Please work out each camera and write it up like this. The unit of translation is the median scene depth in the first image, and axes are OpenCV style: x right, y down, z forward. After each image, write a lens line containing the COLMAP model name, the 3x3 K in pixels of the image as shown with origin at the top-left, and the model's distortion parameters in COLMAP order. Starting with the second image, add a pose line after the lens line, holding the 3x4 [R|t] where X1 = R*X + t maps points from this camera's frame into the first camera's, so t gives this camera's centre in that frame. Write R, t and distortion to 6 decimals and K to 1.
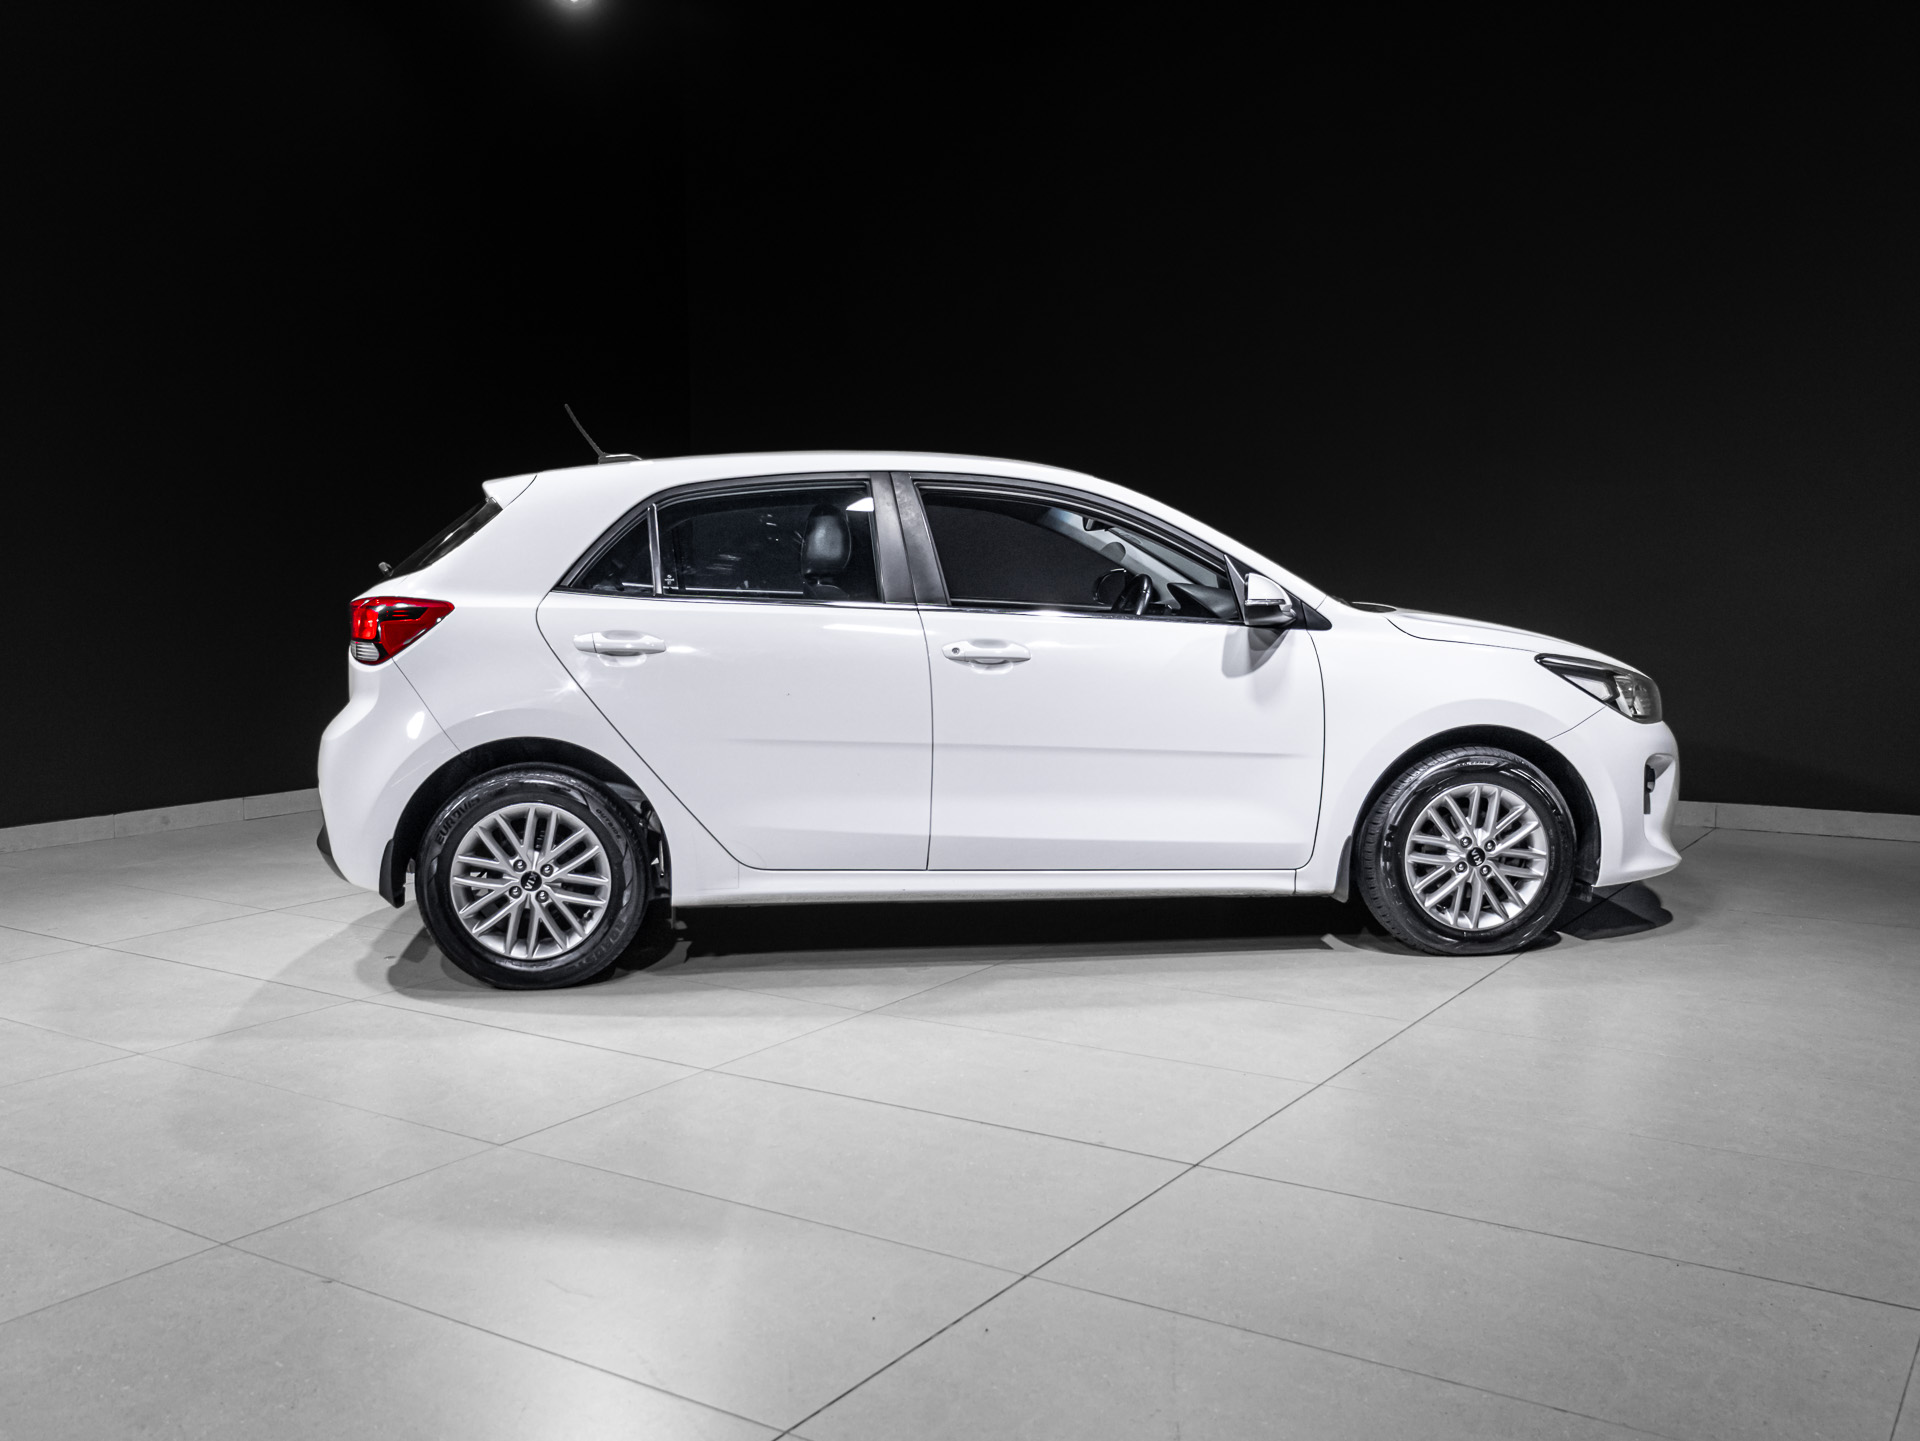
lens RADIAL K [[1761.2, 0, 955.0], [0, 1761.2, 732.7], [0, 0, 1]] dist [-0.002244, 0.012304]
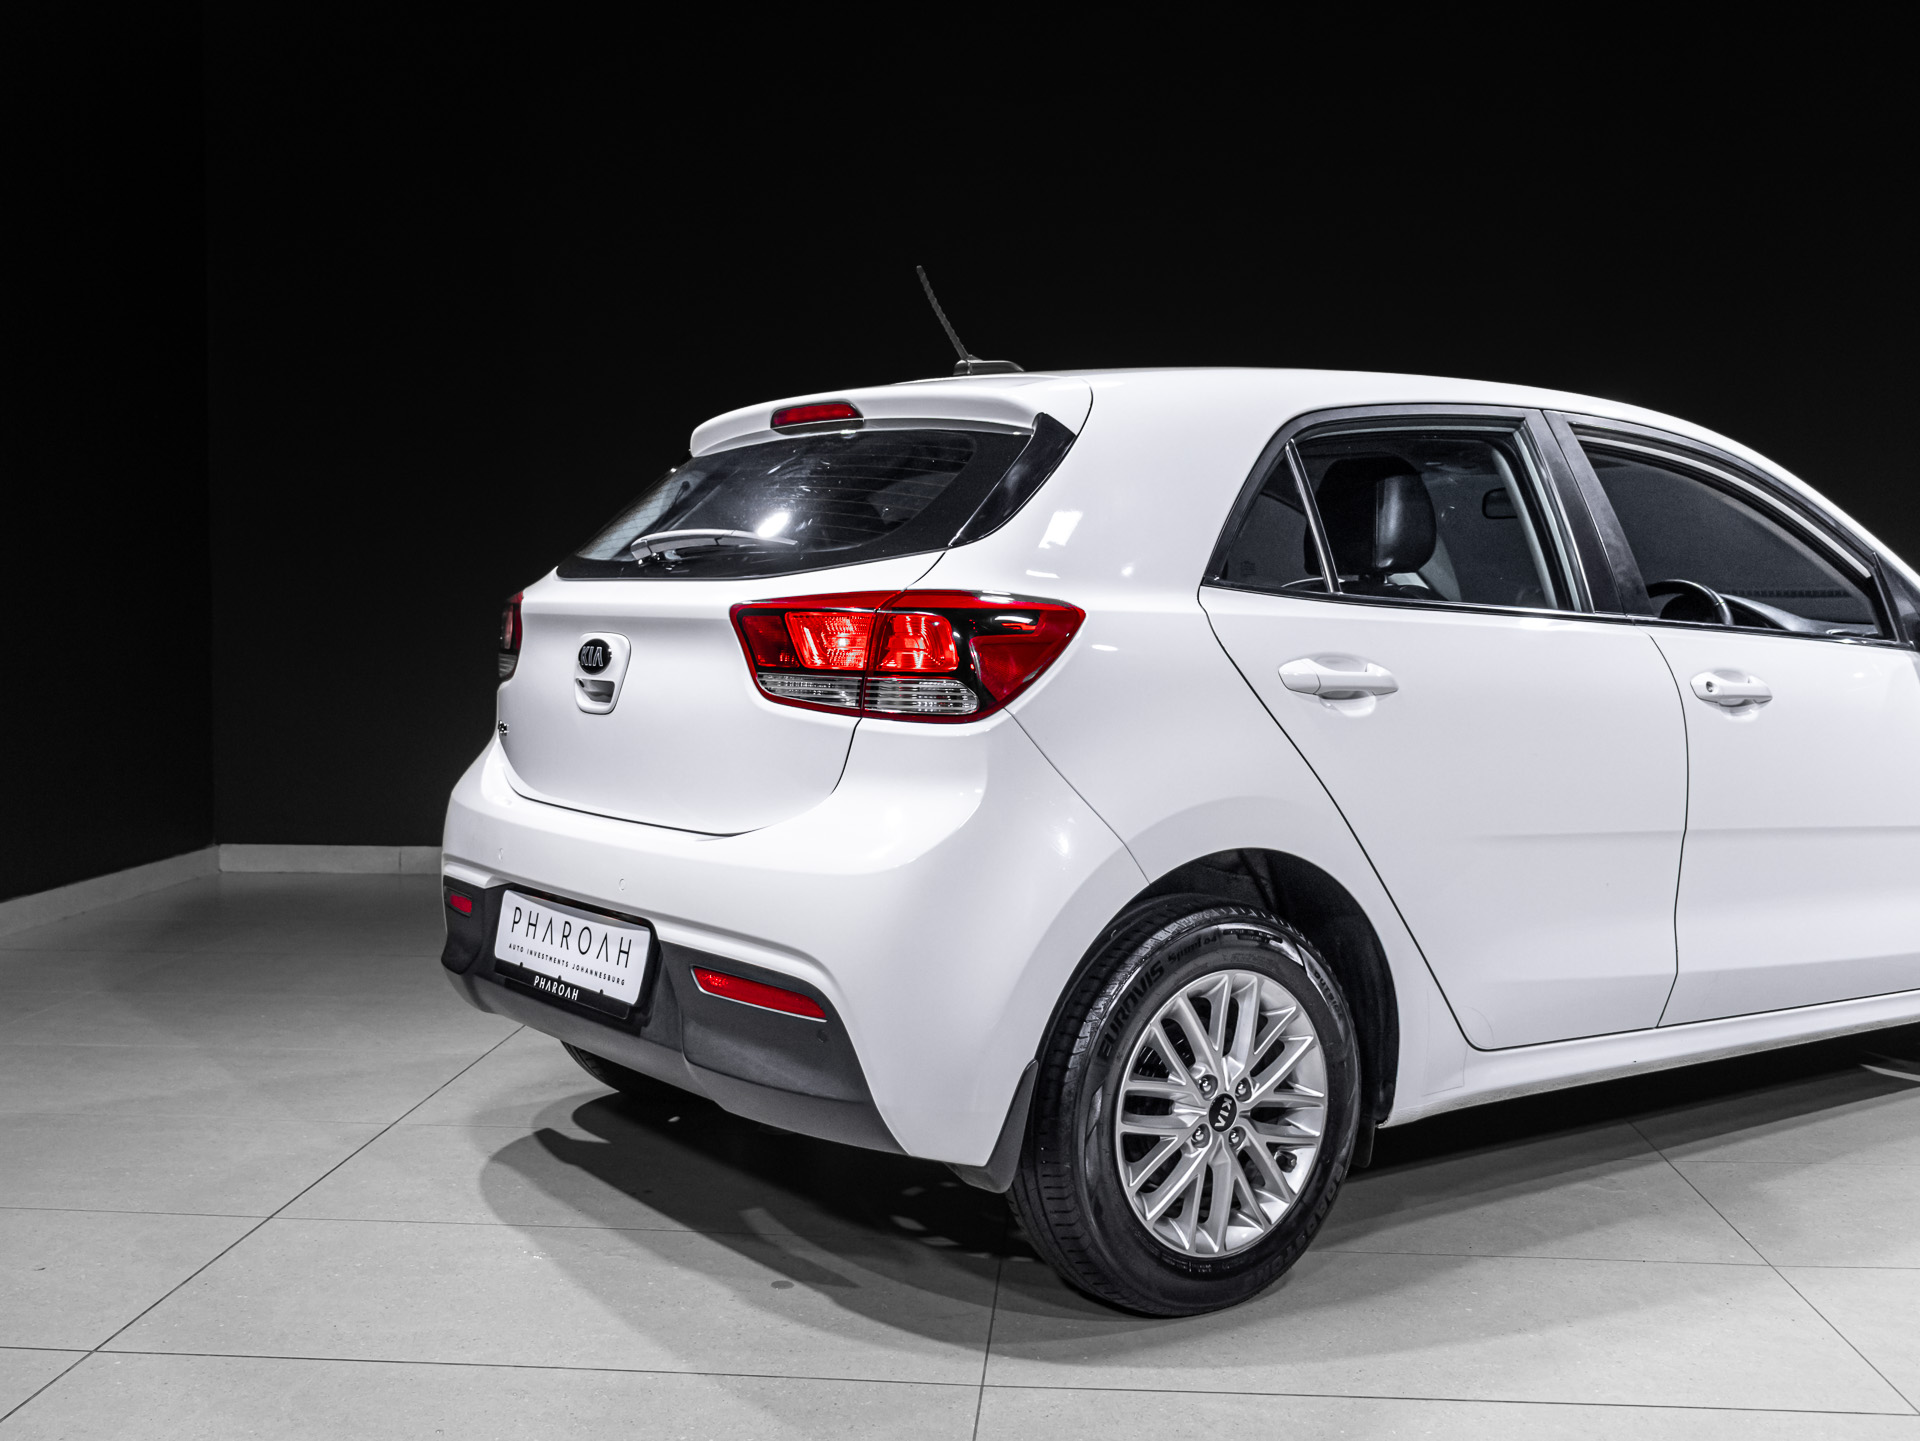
lens RADIAL K [[2087.5, 0, 953.5], [0, 2087.5, 729.4], [0, 0, 1]] dist [-0.016109, 0.001453]
pose [[0.872890, -0.017767, 0.487594, -0.623224], [0.036158, 0.998944, -0.028331, -0.019069], [-0.486576, 0.042360, 0.872611, 0.466885]]
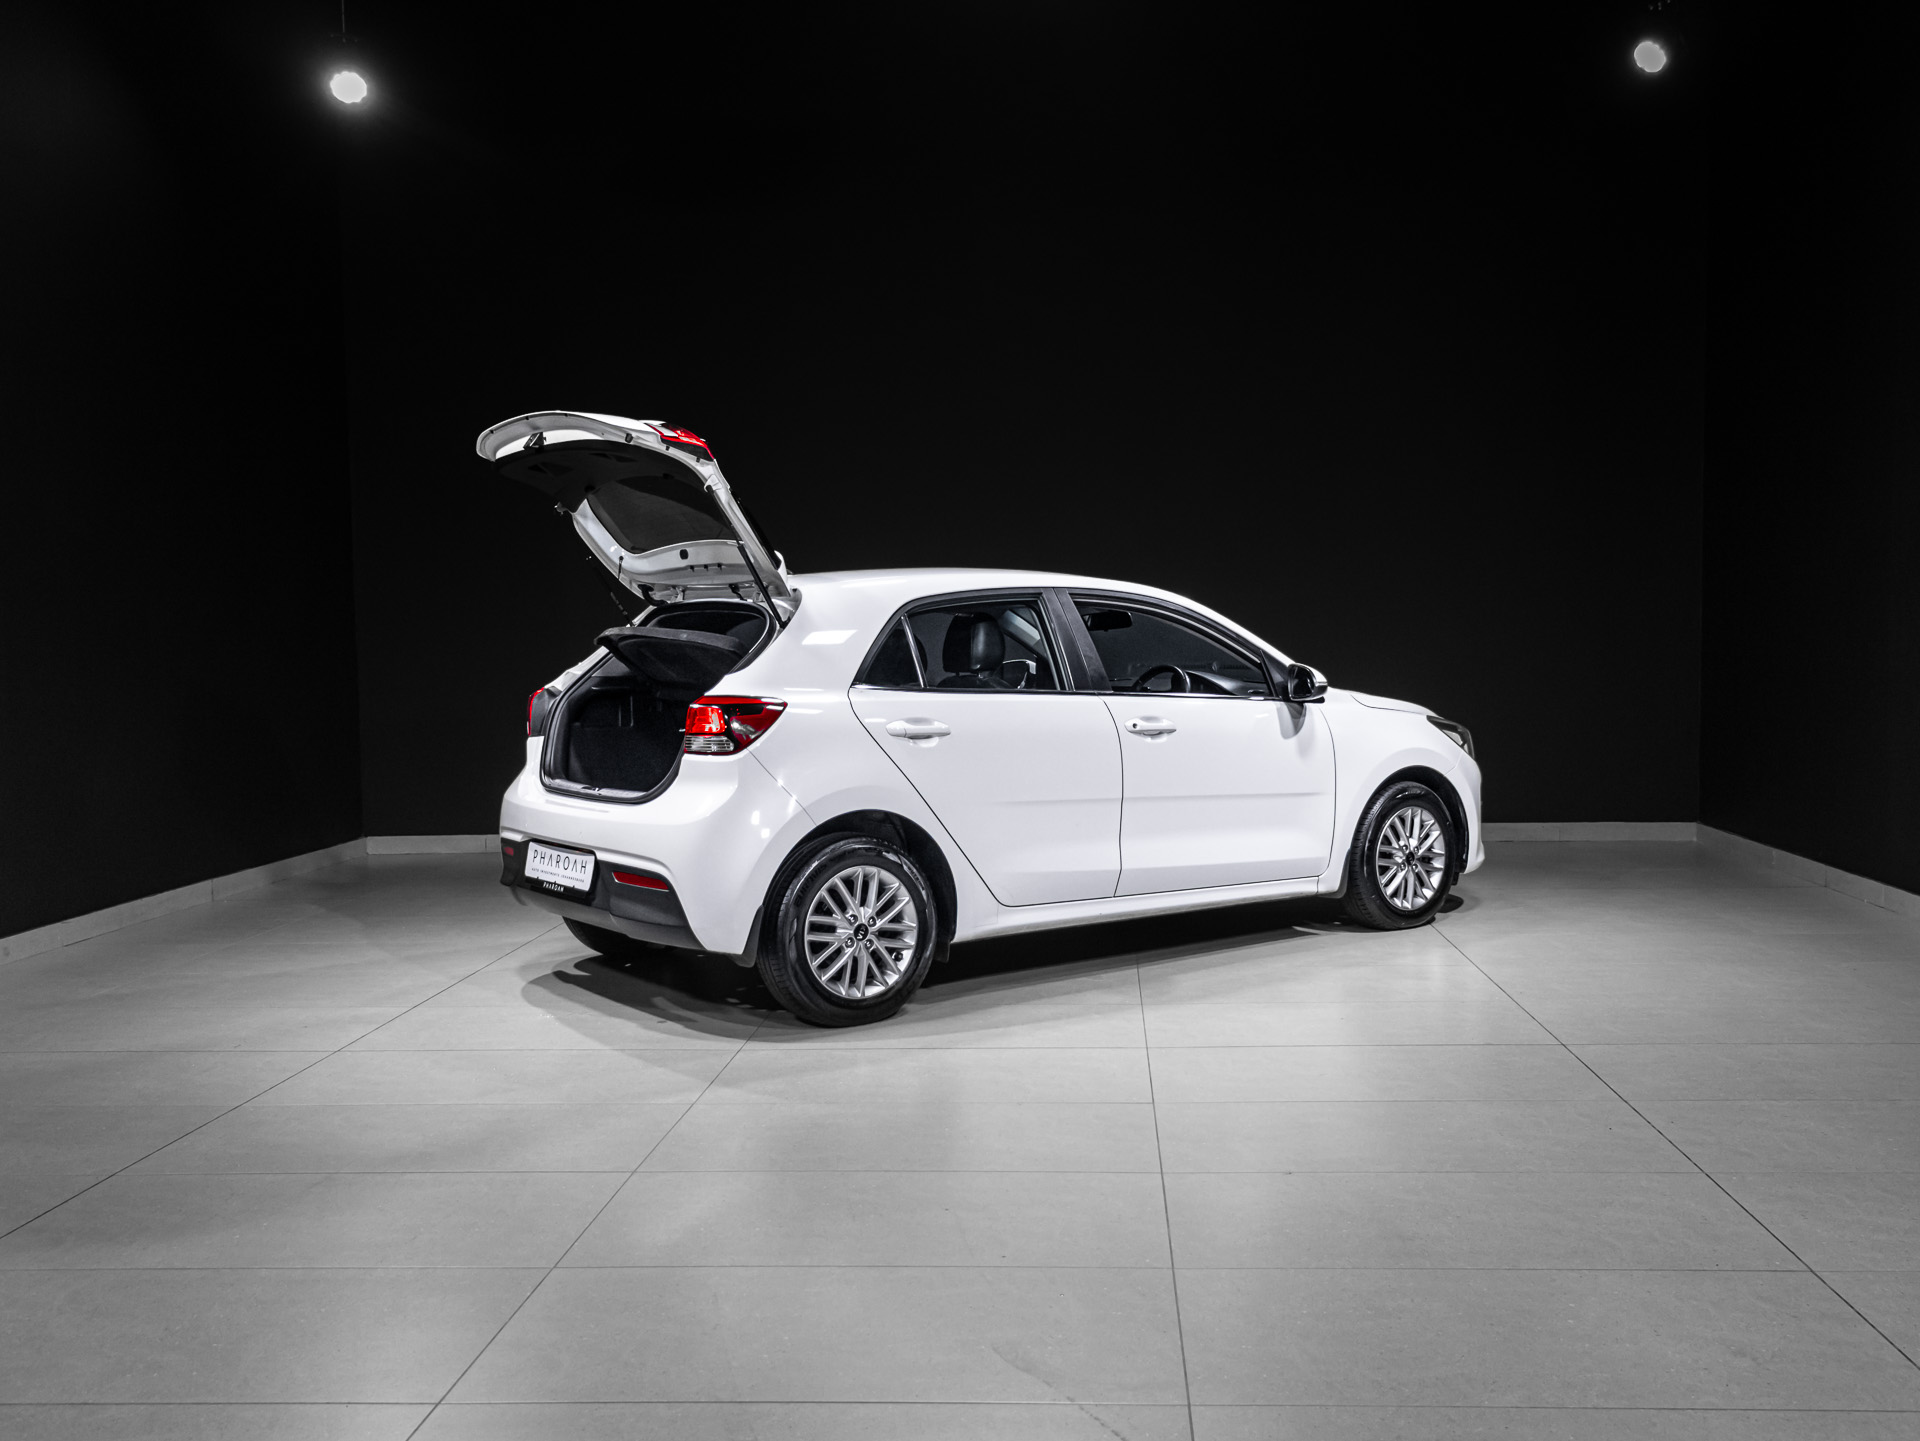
lens RADIAL K [[1784.5, 0, 1022.7], [0, 1784.5, 734.5], [0, 0, 1]] dist [0.011070, 0.011954]
pose [[0.858776, -0.036923, 0.511019, -0.750160], [0.060982, 0.997676, -0.030395, -0.005009], [-0.508710, 0.057265, 0.859032, -0.092395]]
